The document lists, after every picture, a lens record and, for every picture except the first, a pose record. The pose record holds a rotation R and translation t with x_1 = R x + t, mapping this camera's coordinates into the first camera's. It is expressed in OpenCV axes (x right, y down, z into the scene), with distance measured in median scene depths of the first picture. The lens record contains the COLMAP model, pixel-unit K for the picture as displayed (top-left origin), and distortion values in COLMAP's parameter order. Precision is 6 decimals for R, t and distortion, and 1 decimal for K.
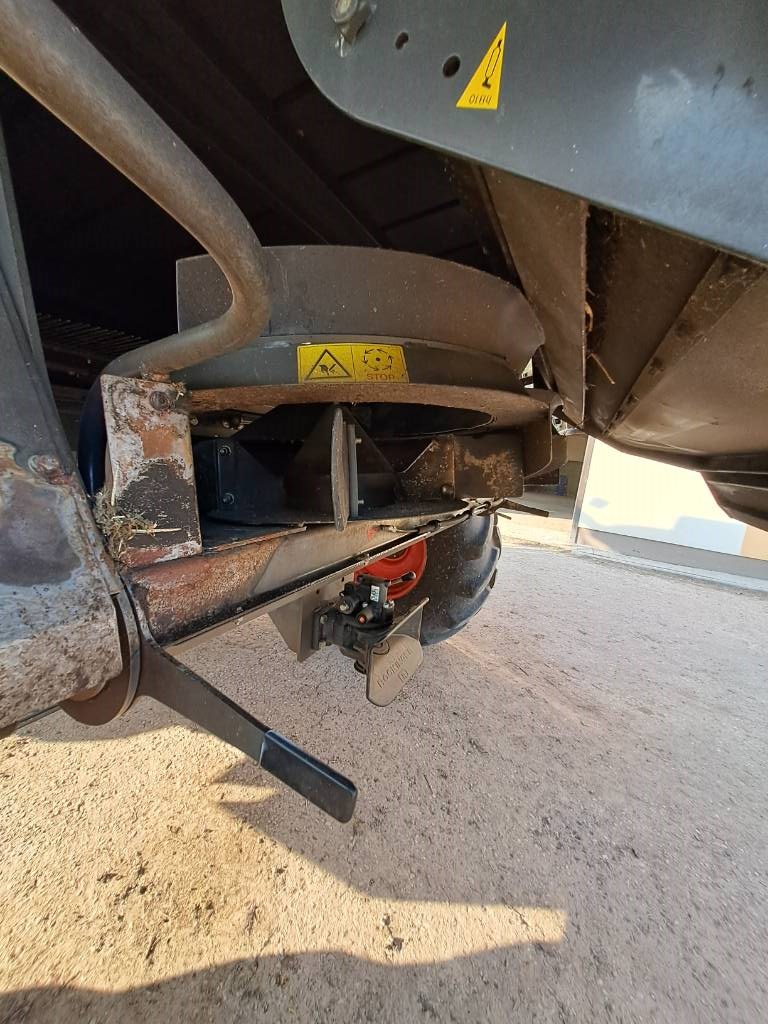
lens RADIAL K [[416.0, 0, 382.9], [0, 416.0, 512.5], [0, 0, 1]] dist [0.003586, -0.001053]
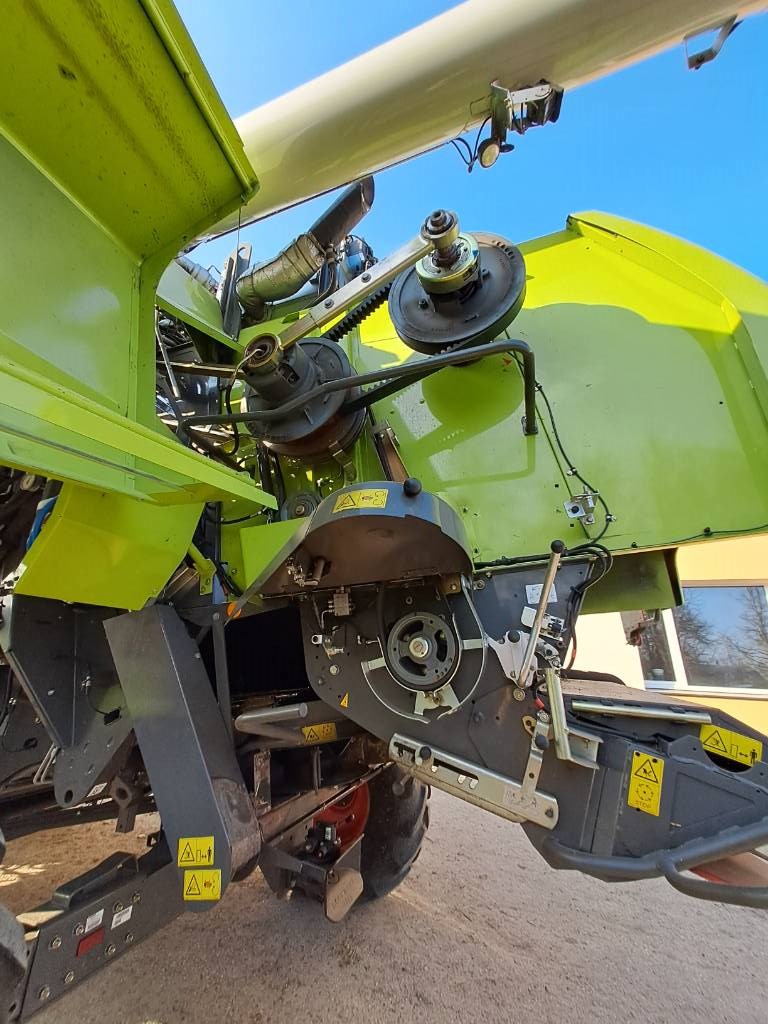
lens RADIAL K [[416.0, 0, 380.8], [0, 416.0, 500.9], [0, 0, 1]] dist [0.003586, -0.001053]
pose [[0.990063, -0.035070, 0.136179, 0.004578], [0.098378, 0.864707, -0.492549, -0.057087], [-0.100481, 0.501051, 0.859565, -0.580520]]
